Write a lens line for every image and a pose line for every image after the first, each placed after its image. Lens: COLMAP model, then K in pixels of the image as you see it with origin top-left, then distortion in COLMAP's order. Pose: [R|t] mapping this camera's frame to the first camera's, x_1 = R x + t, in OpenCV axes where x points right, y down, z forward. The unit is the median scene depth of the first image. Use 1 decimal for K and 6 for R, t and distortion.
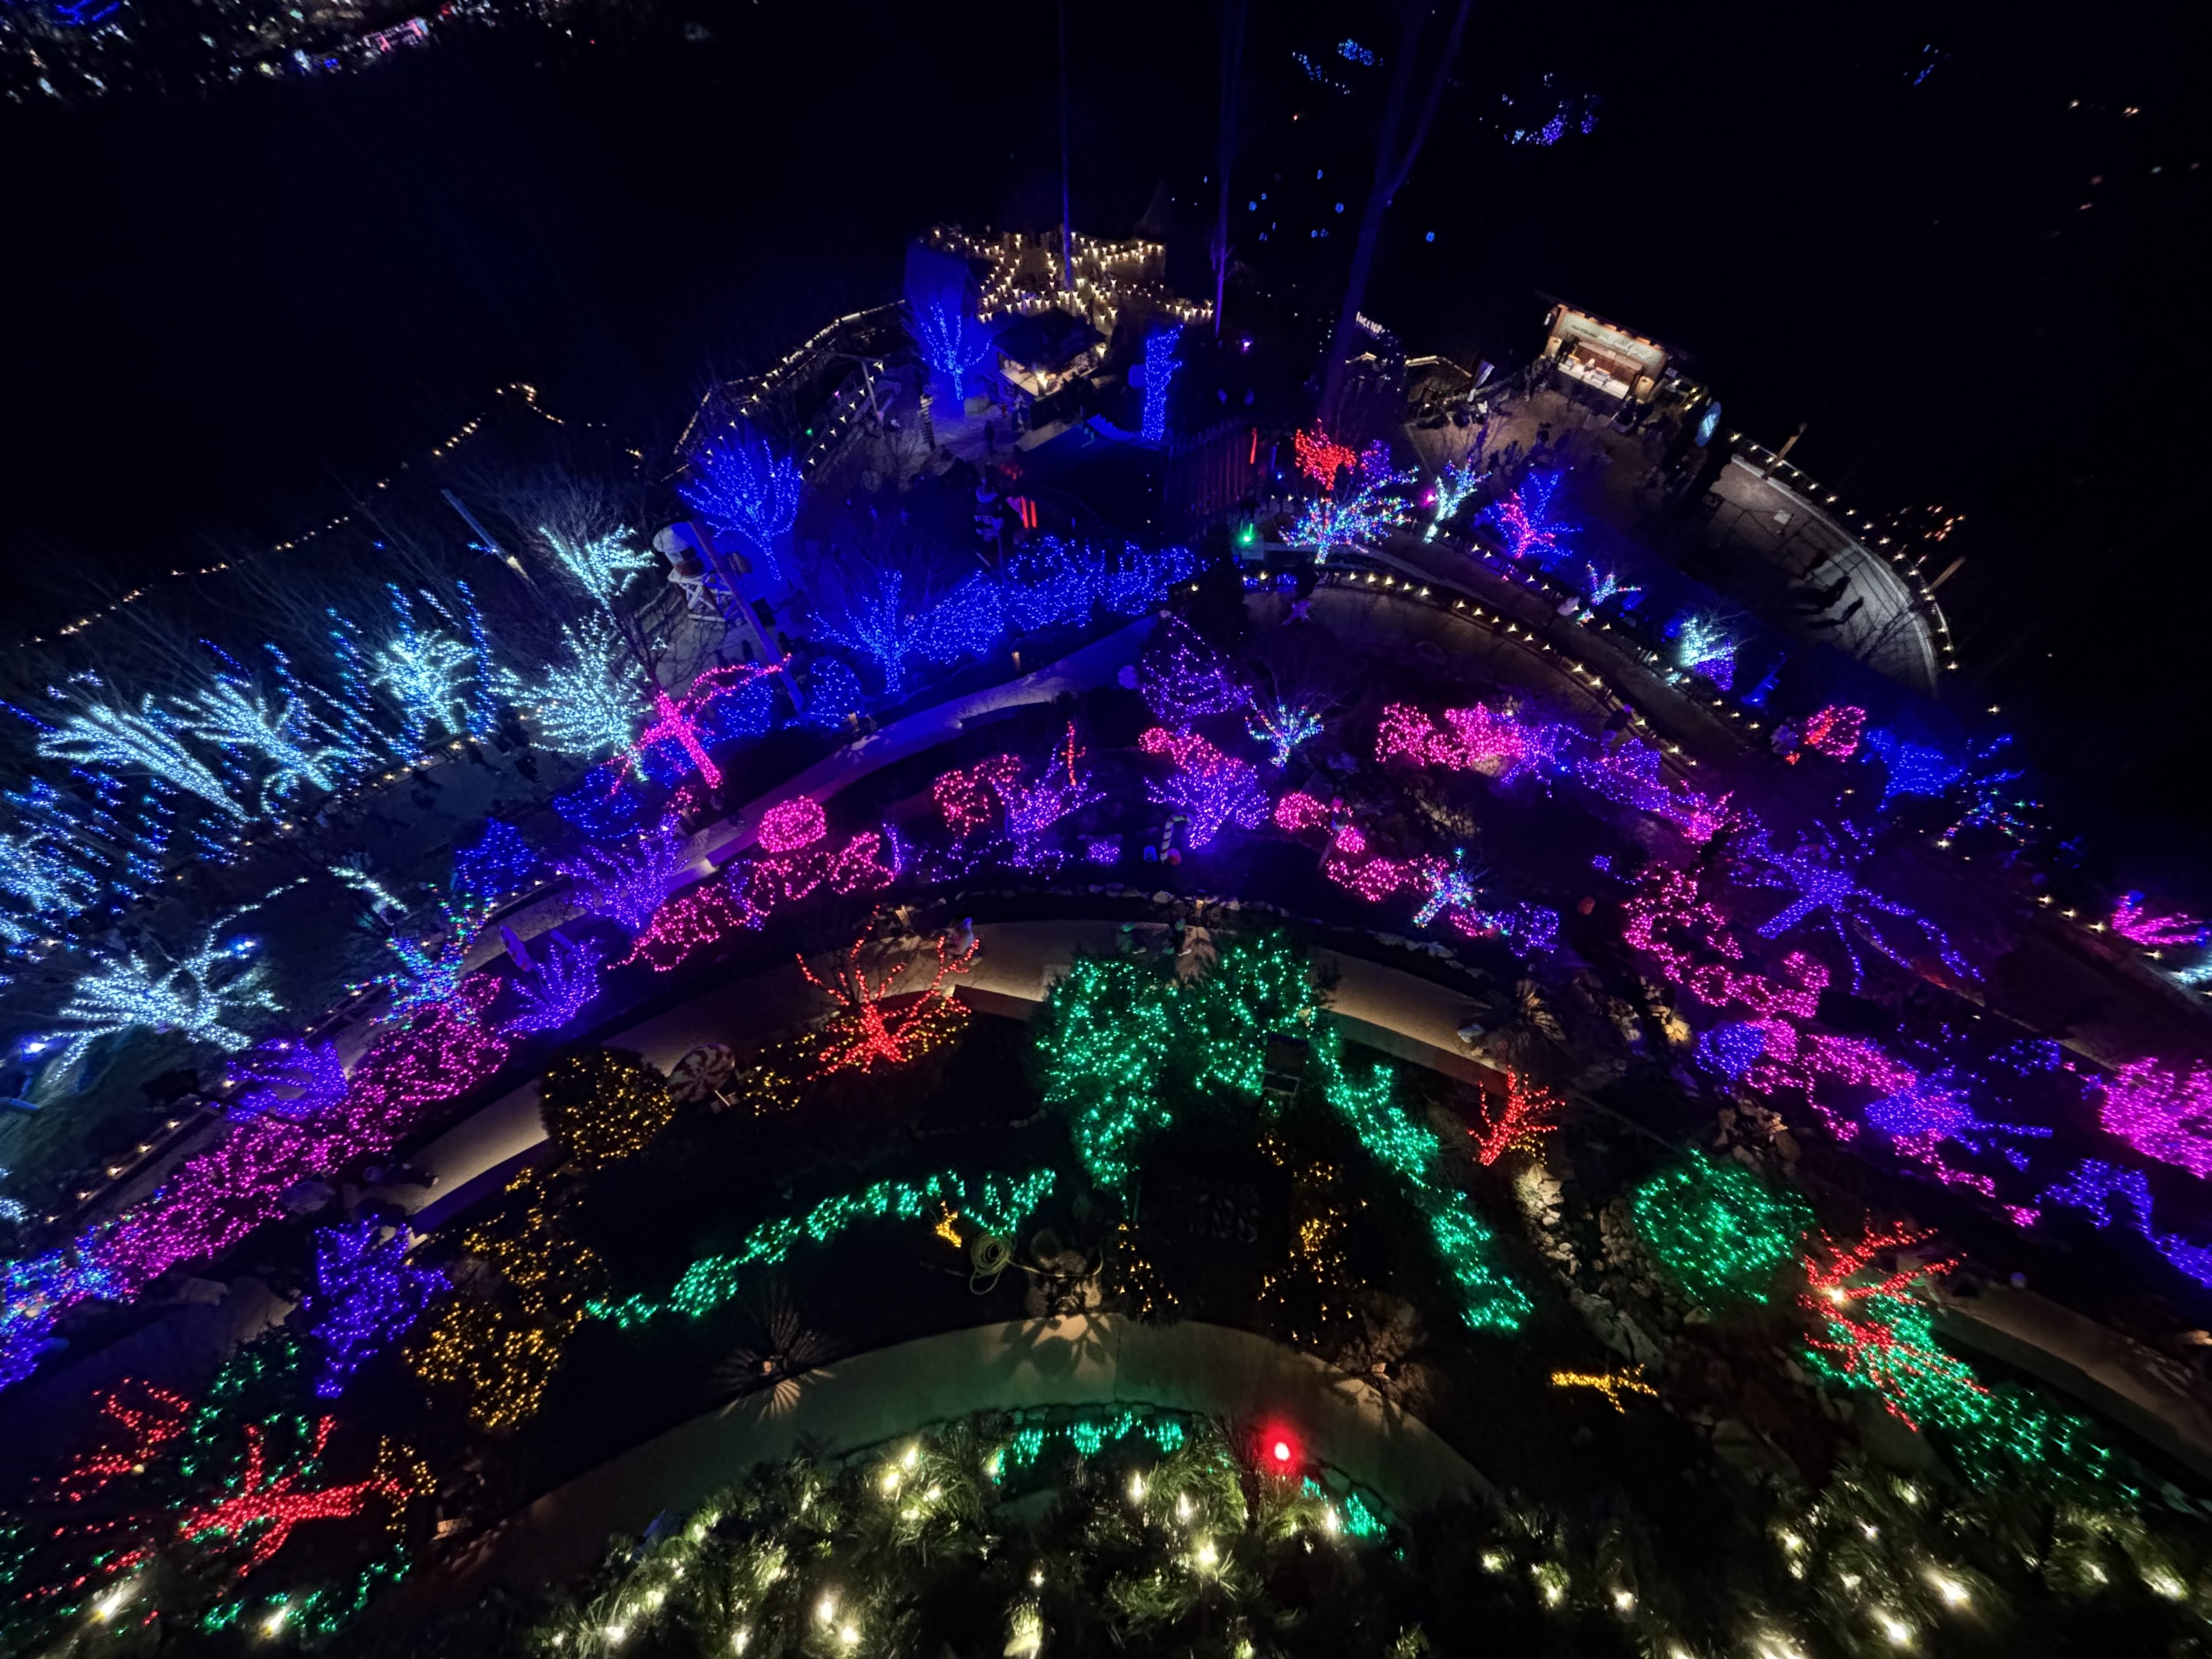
lens RADIAL K [[887.3, 0, 1108.2], [0, 887.3, 831.4], [0, 0, 1]] dist [-0.000460, -0.000030]
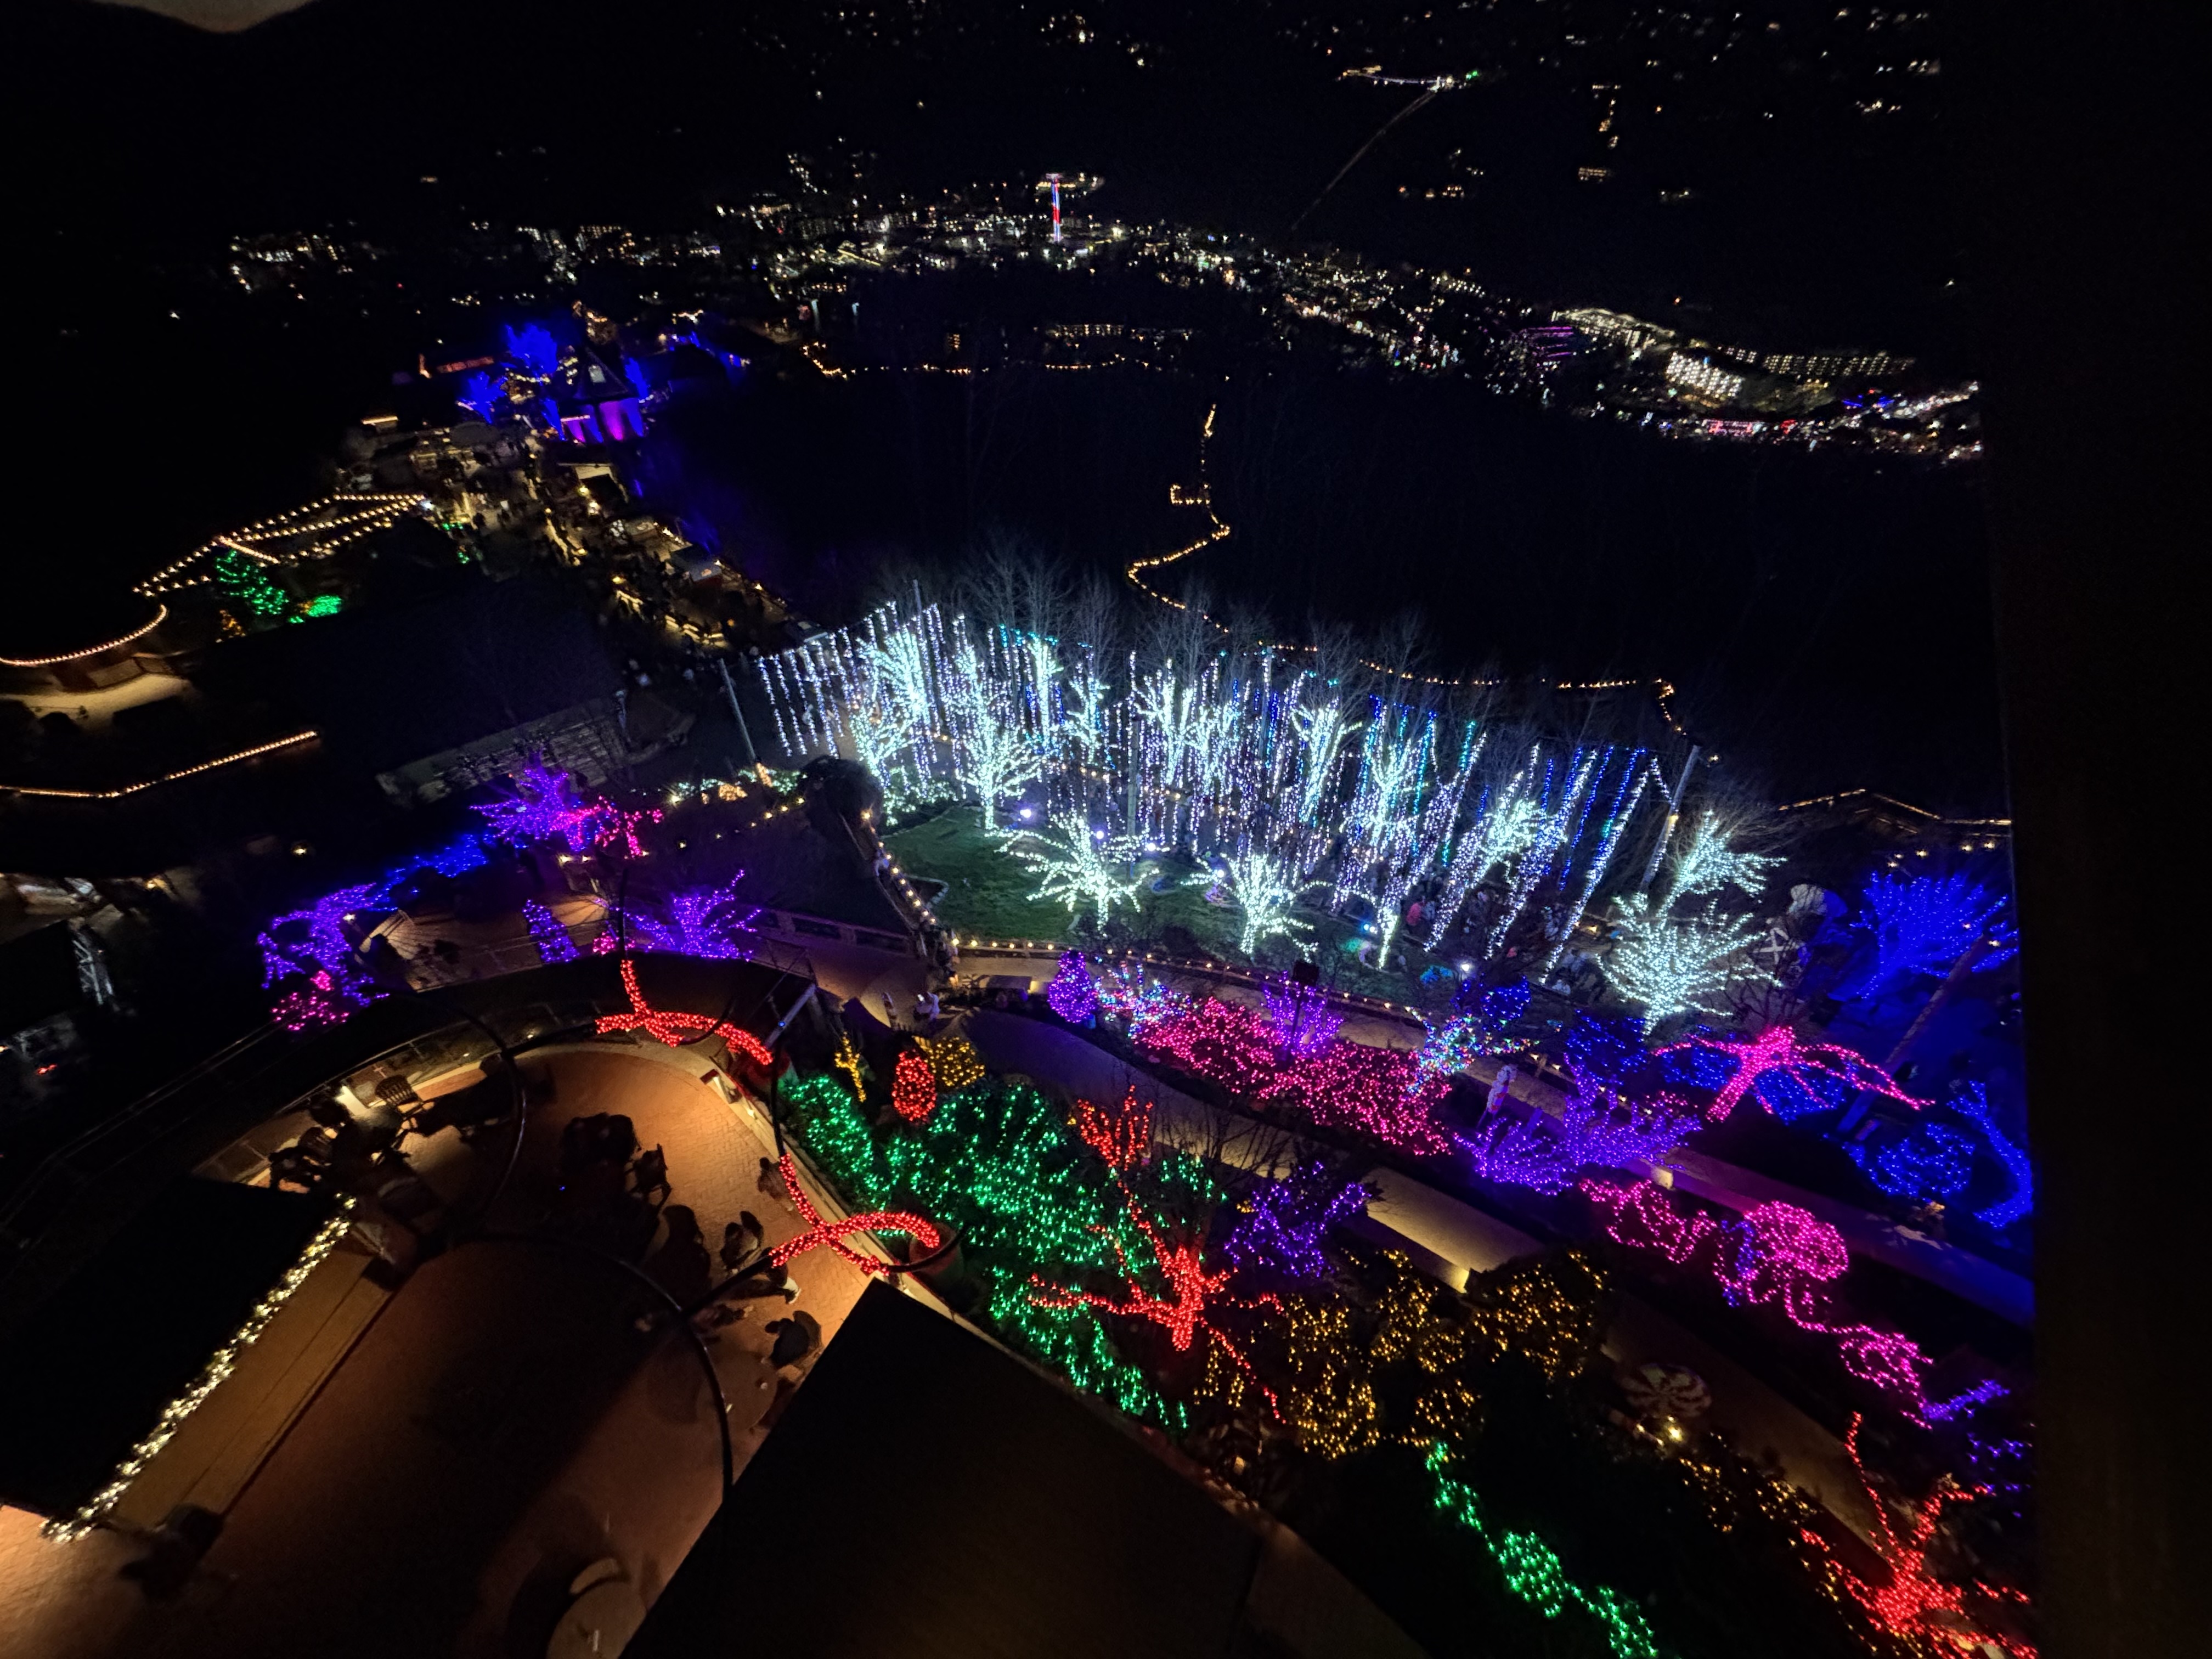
lens RADIAL K [[887.3, 0, 1107.4], [0, 887.3, 829.3], [0, 0, 1]] dist [-0.000460, -0.000030]
pose [[0.426316, 0.597539, -0.679118, -0.279970], [-0.773381, 0.630176, 0.068987, 0.186516], [0.469187, 0.495807, 0.730780, -0.109547]]
